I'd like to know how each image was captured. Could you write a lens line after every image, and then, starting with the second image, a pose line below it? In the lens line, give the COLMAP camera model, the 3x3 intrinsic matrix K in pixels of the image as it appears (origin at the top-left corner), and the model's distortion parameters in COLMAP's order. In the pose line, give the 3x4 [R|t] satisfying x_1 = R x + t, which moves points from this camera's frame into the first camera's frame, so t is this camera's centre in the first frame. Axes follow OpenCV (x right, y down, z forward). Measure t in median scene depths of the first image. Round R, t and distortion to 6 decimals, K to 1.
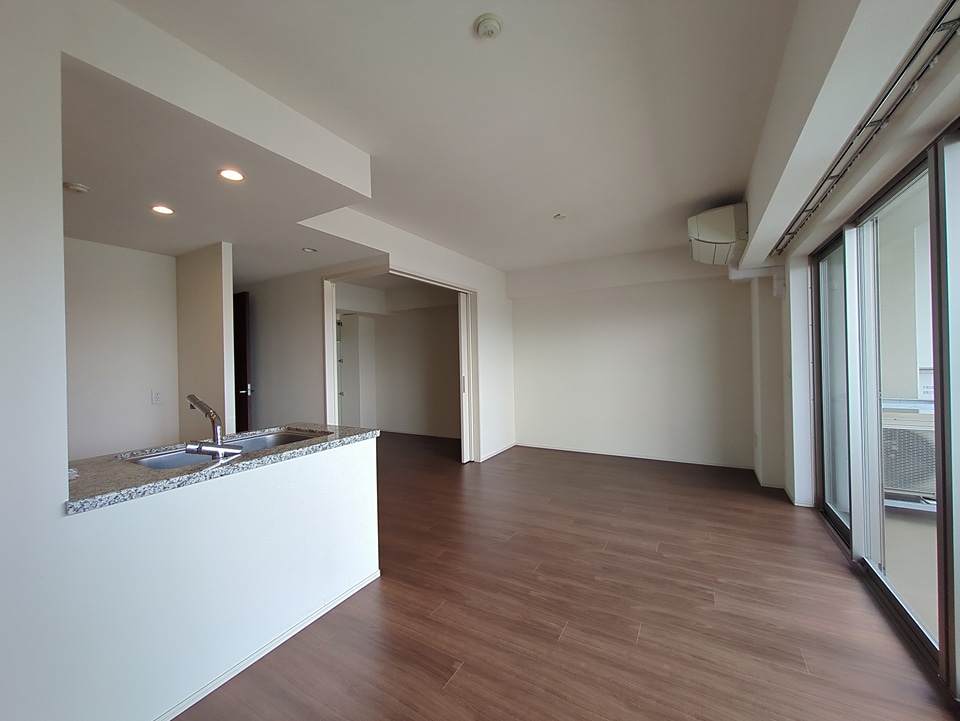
lens RADIAL K [[378.7, 0, 482.1], [0, 378.7, 362.0], [0, 0, 1]] dist [0.006401, -0.000829]
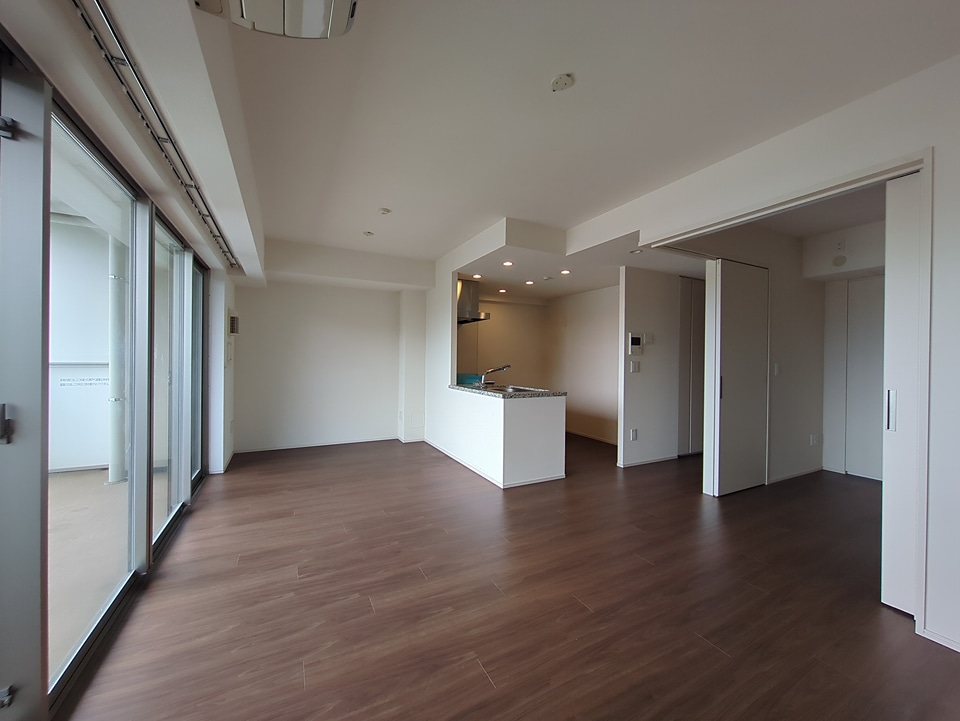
lens RADIAL K [[378.7, 0, 478.2], [0, 378.7, 357.8], [0, 0, 1]] dist [0.006401, -0.000829]
pose [[-0.542574, 0.014846, -0.839877, 1.185010], [-0.006380, 0.999742, 0.021793, -0.002579], [0.839984, 0.017183, -0.542339, 1.931952]]
